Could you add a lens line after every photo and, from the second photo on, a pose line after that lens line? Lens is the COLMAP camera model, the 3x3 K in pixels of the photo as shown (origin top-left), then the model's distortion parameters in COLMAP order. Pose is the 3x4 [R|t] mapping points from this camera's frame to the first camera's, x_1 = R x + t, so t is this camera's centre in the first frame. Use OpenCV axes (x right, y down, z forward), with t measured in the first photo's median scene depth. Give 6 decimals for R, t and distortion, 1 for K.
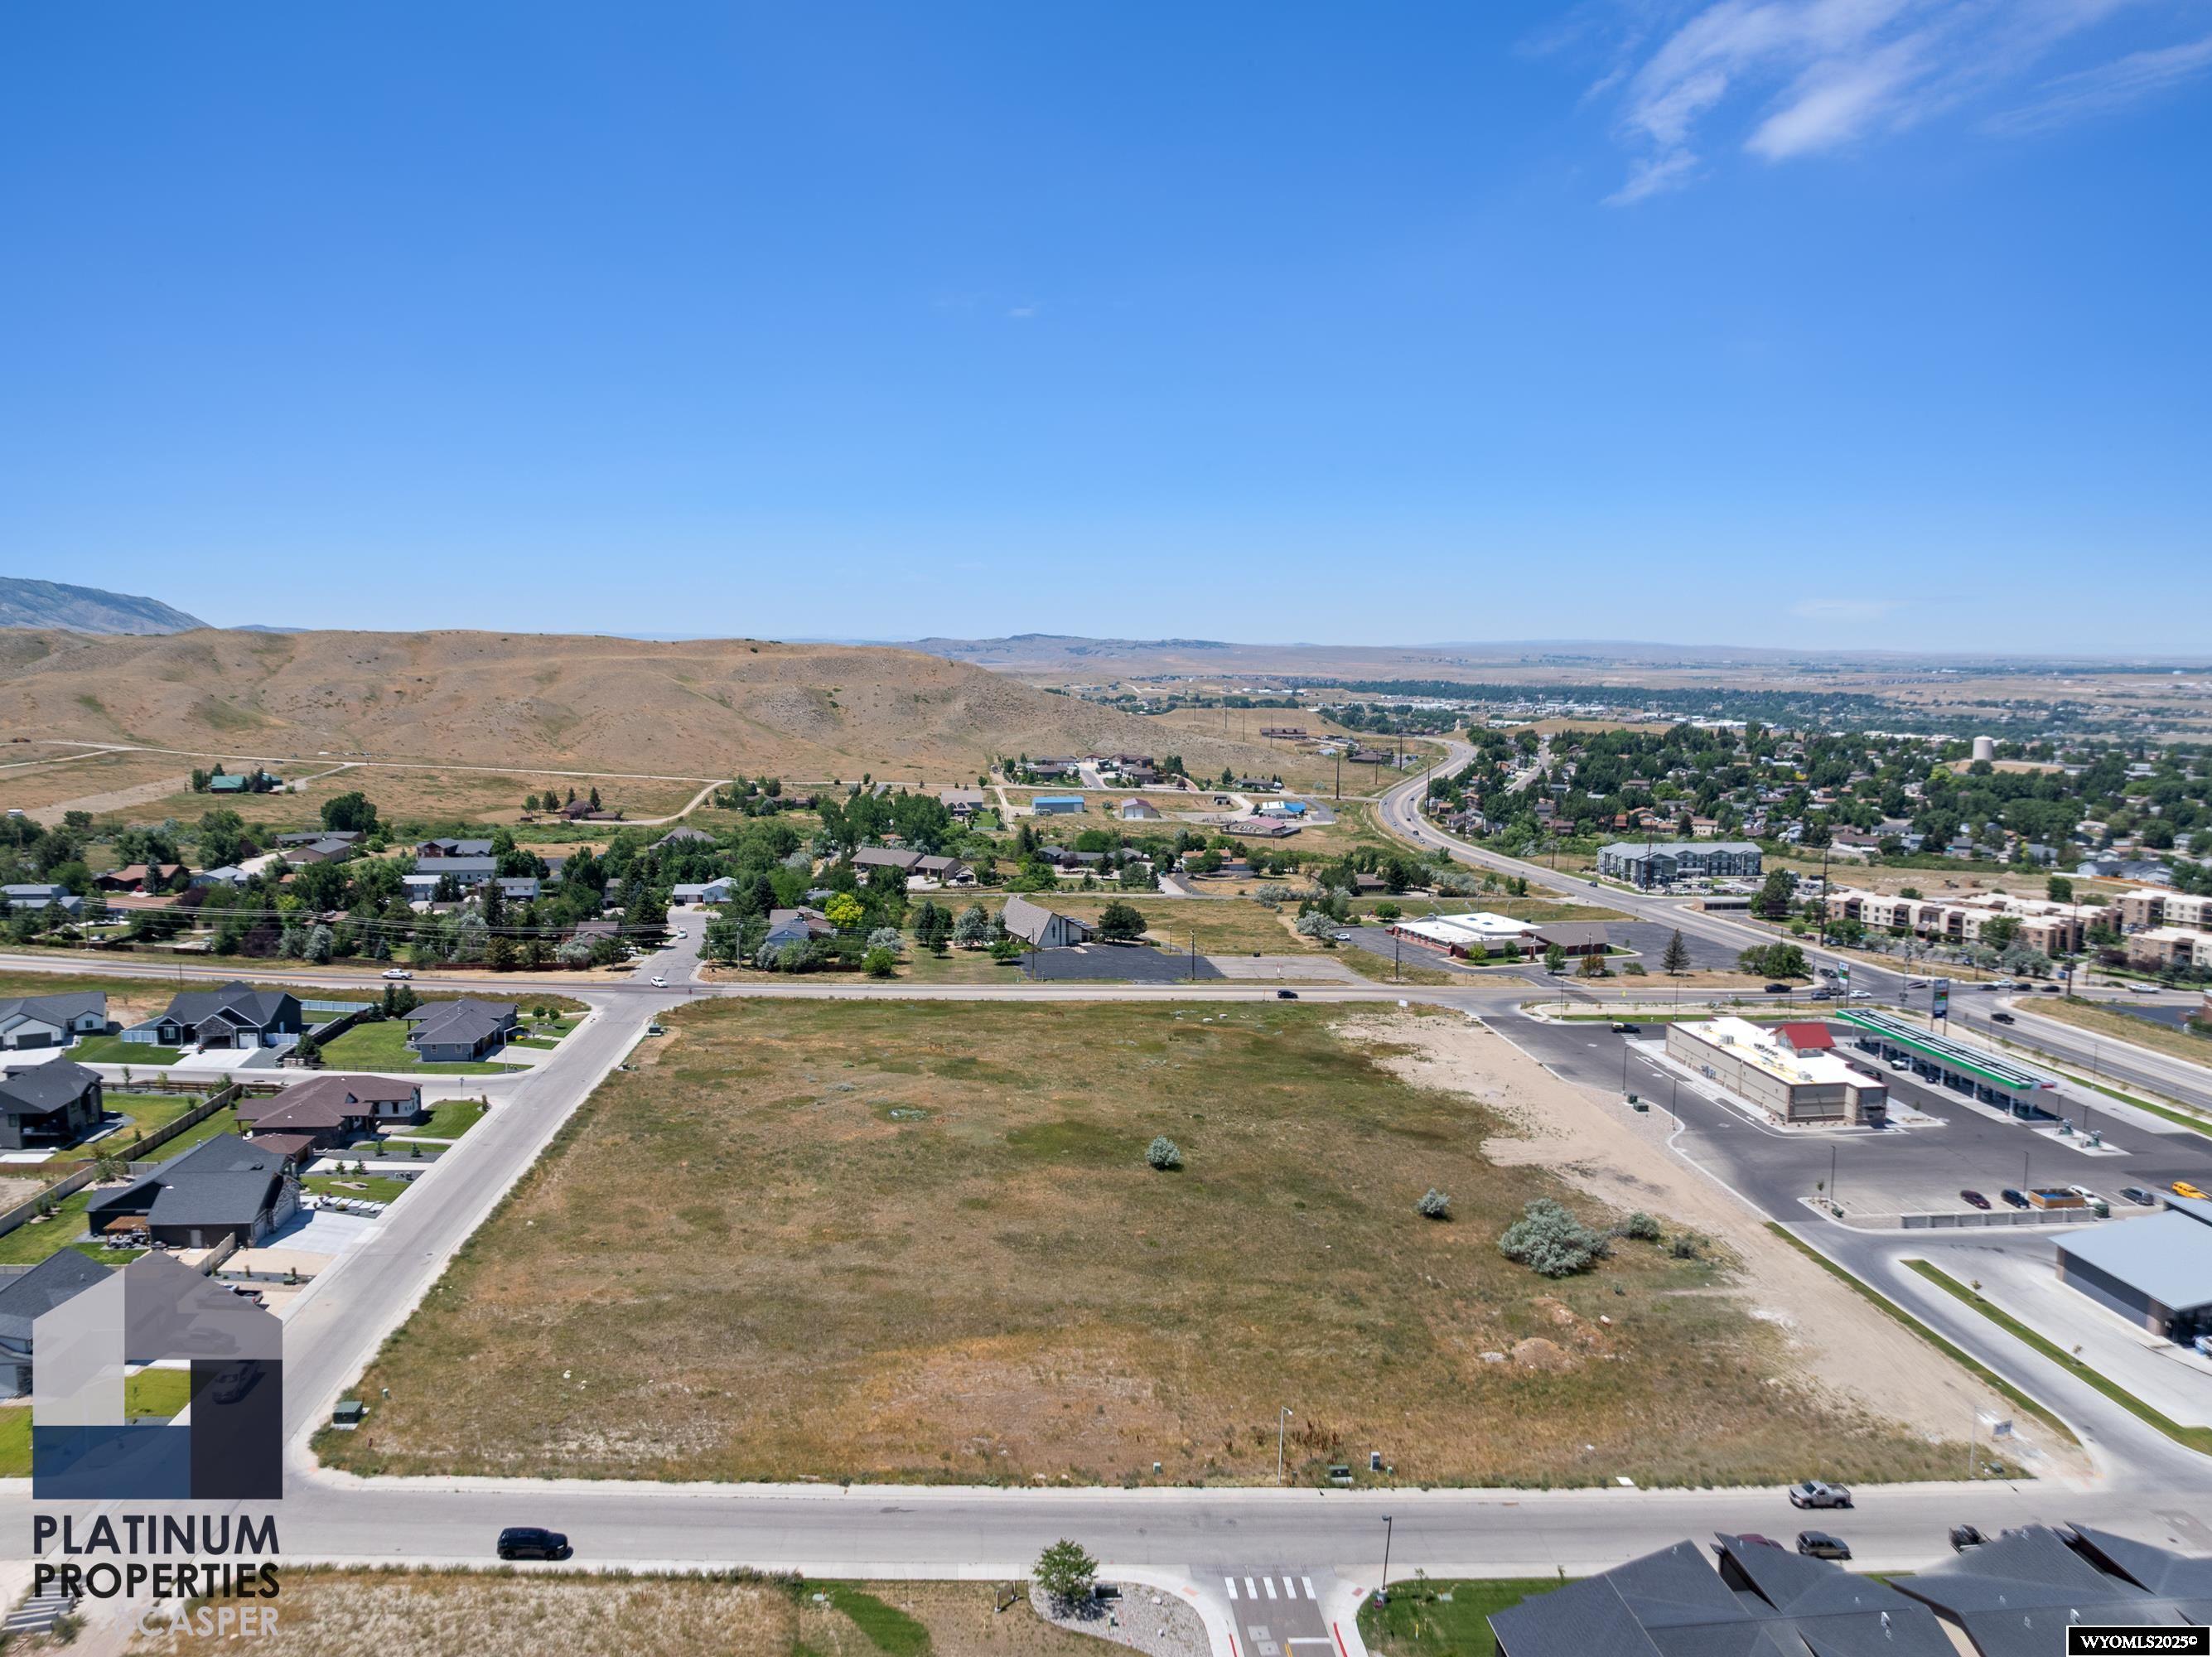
lens RADIAL K [[1556.1, 0, 1119.3], [0, 1556.1, 818.4], [0, 0, 1]] dist [-0.035524, 0.001474]
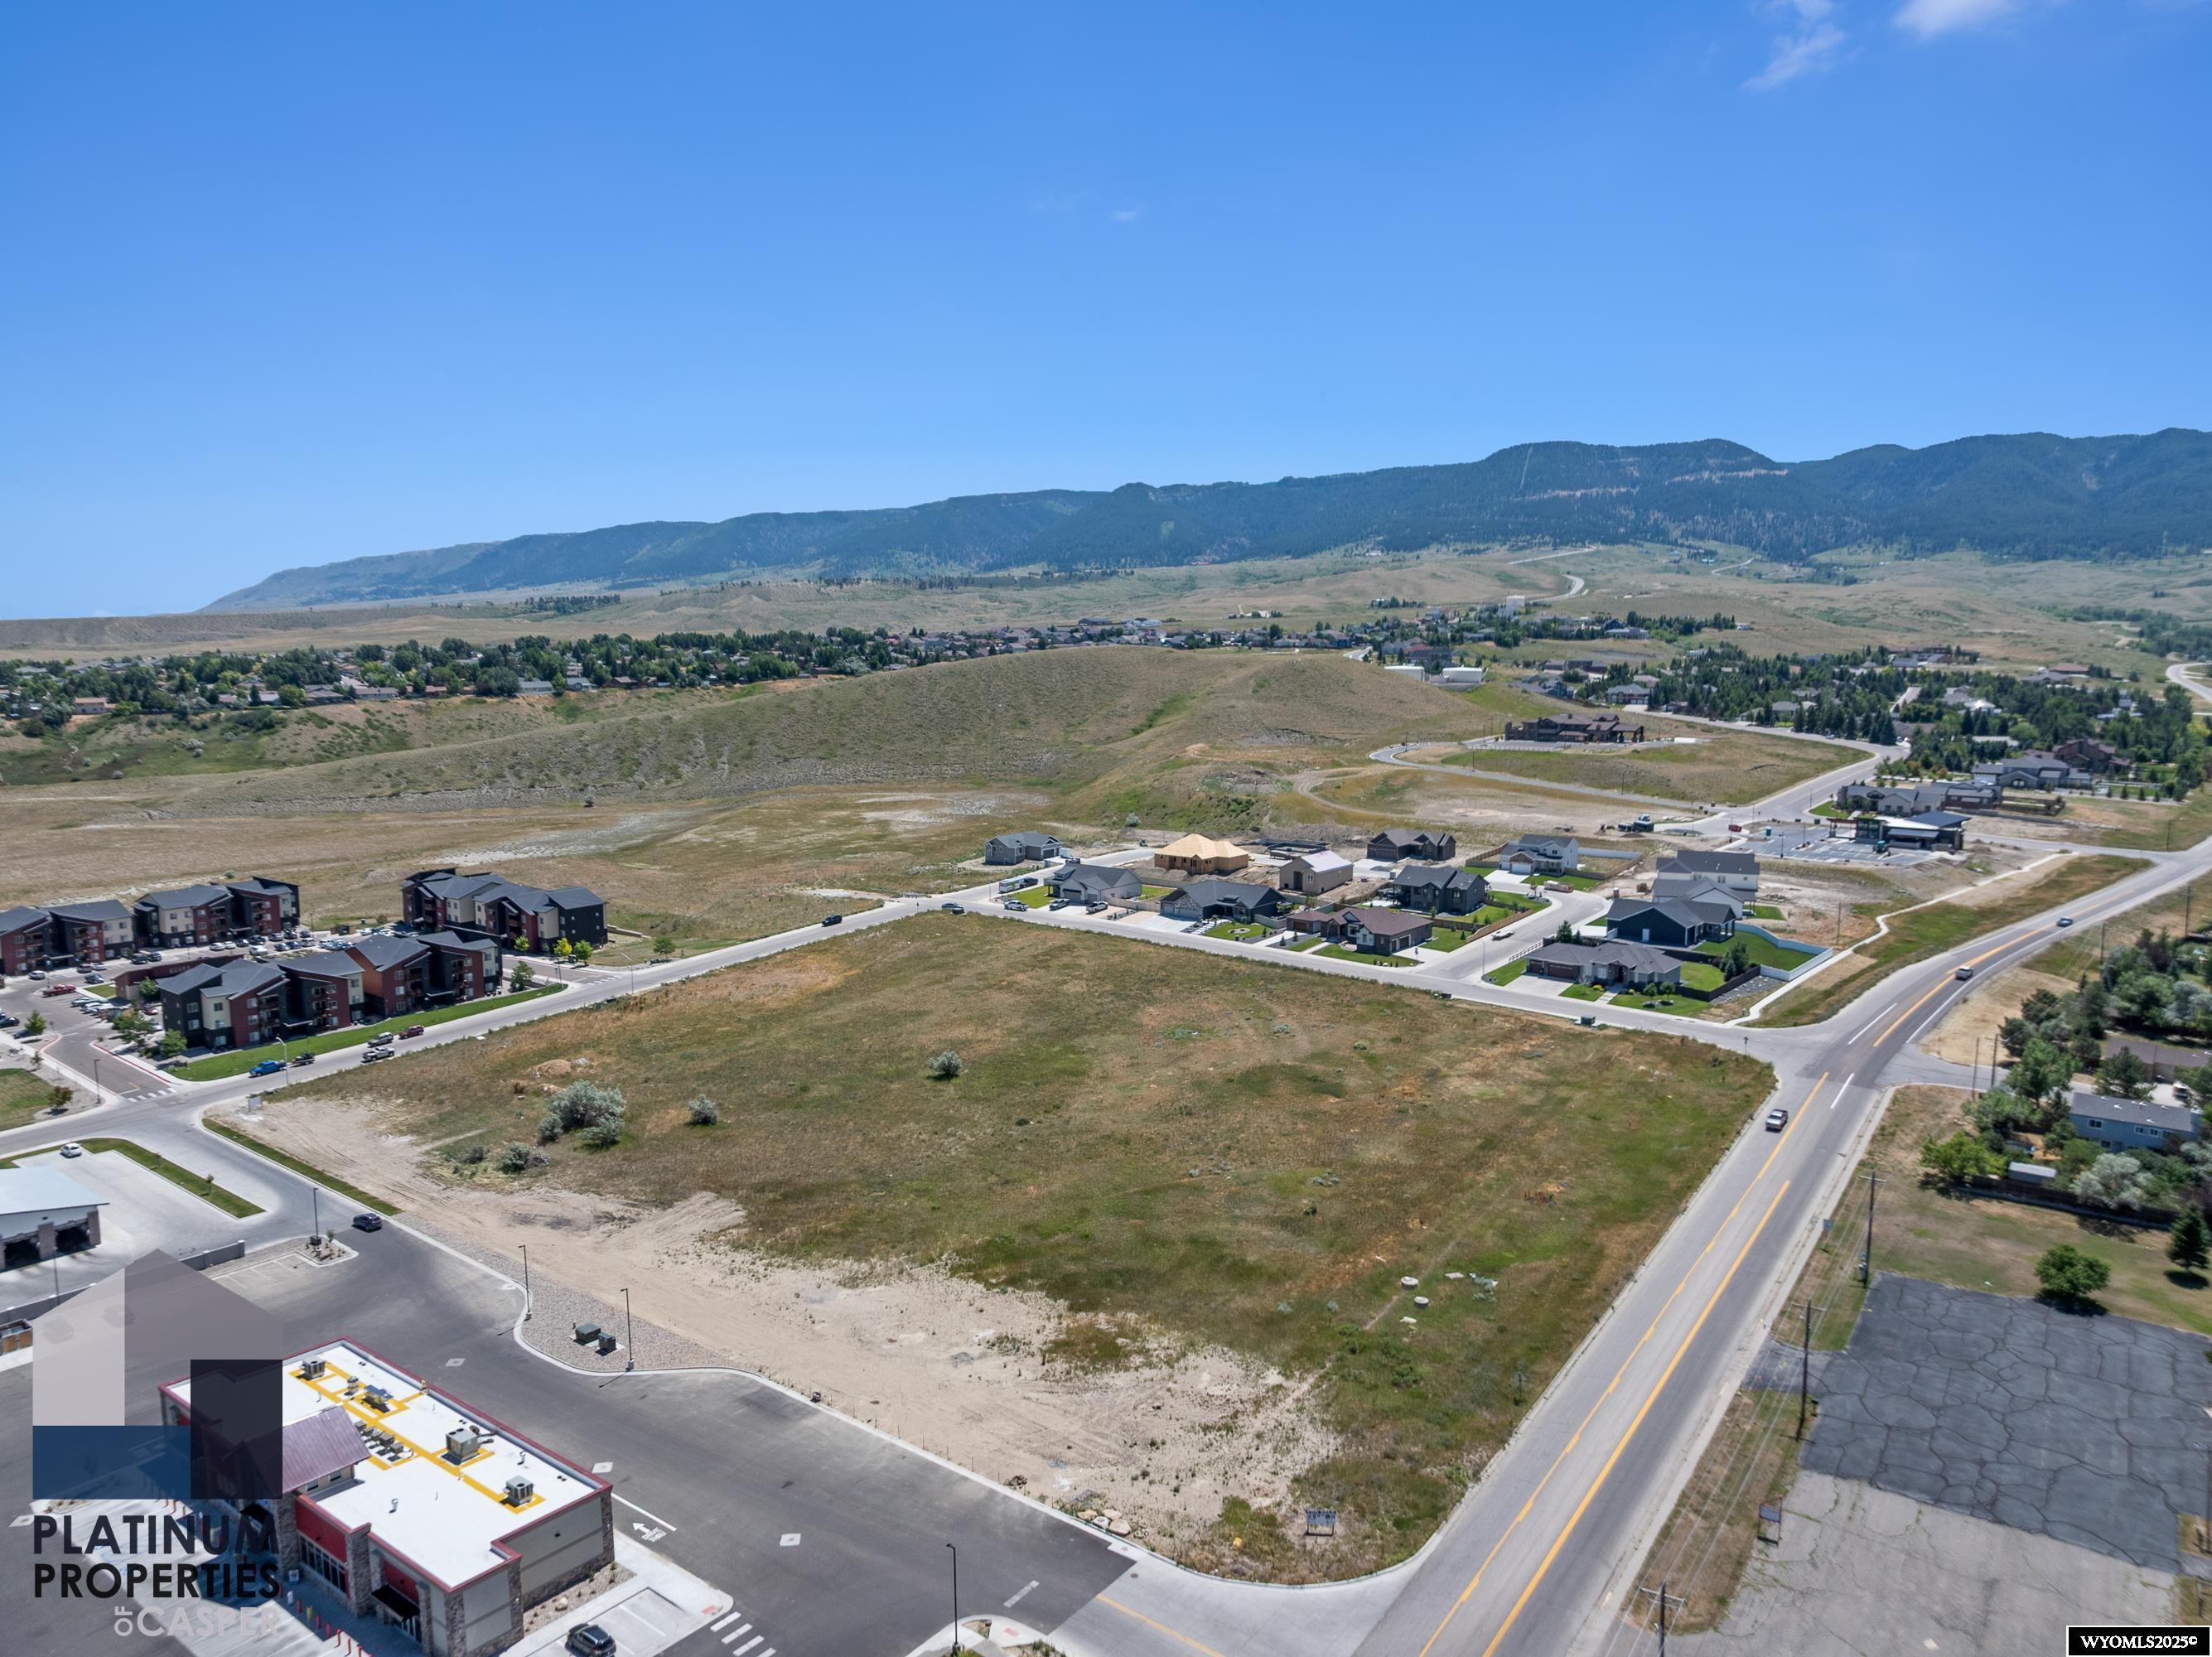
lens RADIAL K [[1556.1, 0, 1115.0], [0, 1556.1, 776.4], [0, 0, 1]] dist [-0.035524, 0.001474]
pose [[-0.696497, 0.062398, -0.714842, 0.795069], [-0.080869, 0.983039, 0.164603, -0.199335], [0.712988, 0.172454, -0.679638, 1.968515]]
